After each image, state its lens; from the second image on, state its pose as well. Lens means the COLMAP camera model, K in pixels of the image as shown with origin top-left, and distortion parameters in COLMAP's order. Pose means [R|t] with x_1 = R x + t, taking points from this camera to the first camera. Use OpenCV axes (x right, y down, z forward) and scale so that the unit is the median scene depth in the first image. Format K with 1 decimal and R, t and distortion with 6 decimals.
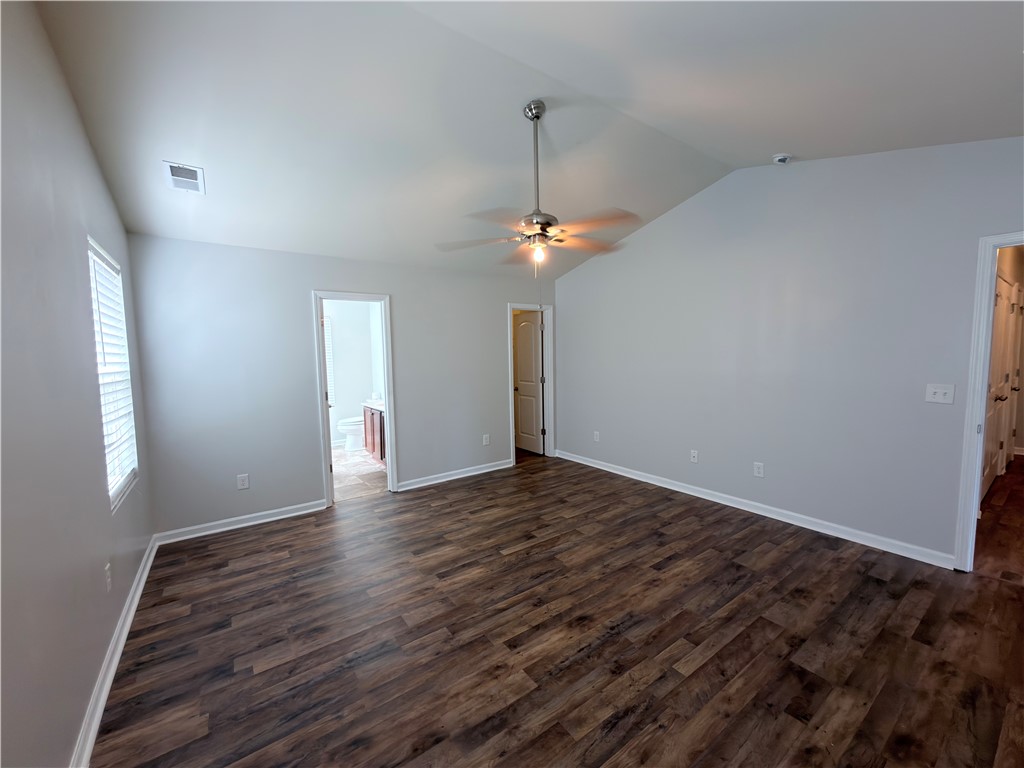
lens RADIAL K [[408.0, 0, 512.0], [0, 408.0, 384.0], [0, 0, 1]] dist [0.000363, 0.000287]
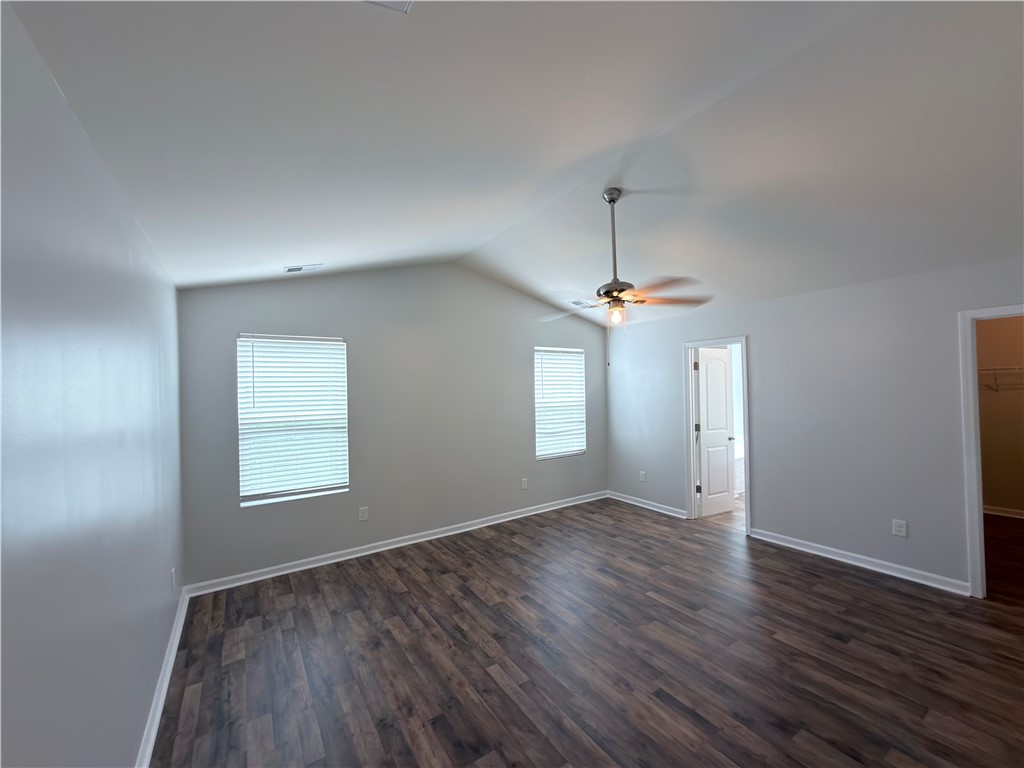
lens RADIAL K [[408.0, 0, 512.0], [0, 408.0, 384.0], [0, 0, 1]] dist [0.000363, 0.000287]
pose [[-0.030799, 0.011543, -0.999459, 1.216612], [-0.055318, 0.998381, 0.013235, -0.135034], [0.997994, 0.055696, -0.030111, 0.774641]]
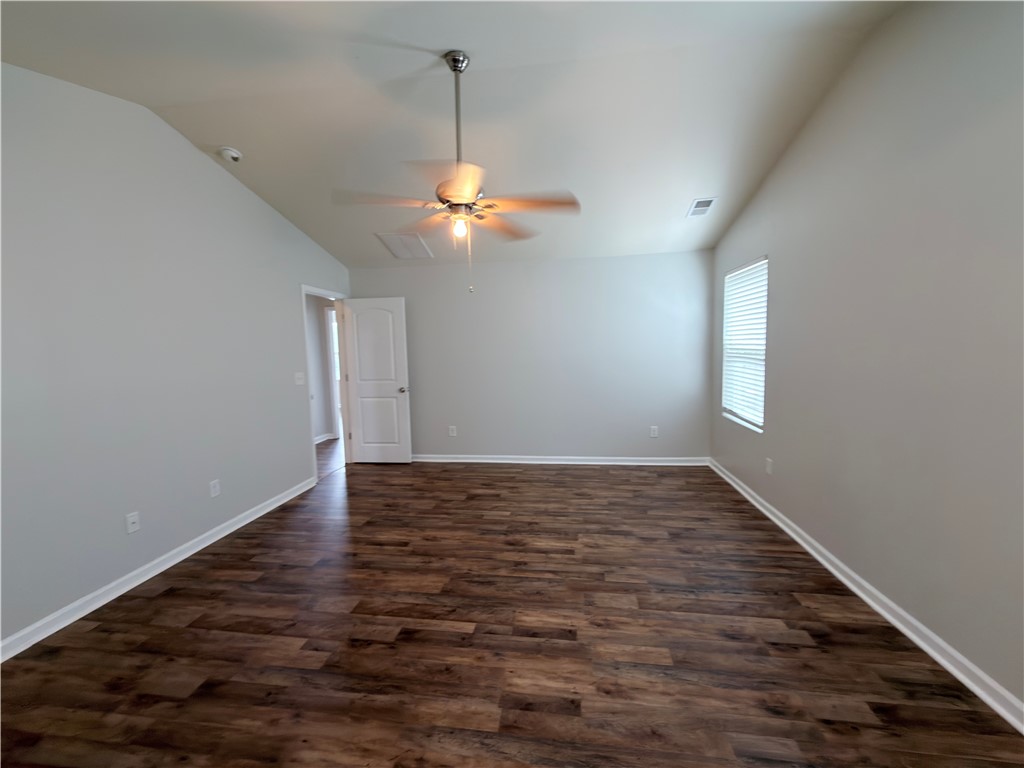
lens RADIAL K [[408.0, 0, 512.0], [0, 408.0, 384.0], [0, 0, 1]] dist [0.000363, 0.000287]
pose [[-0.725085, -0.027575, 0.688107, -0.637064], [0.093158, 0.986086, 0.137681, -0.100491], [-0.682329, 0.163933, -0.712427, 1.638661]]
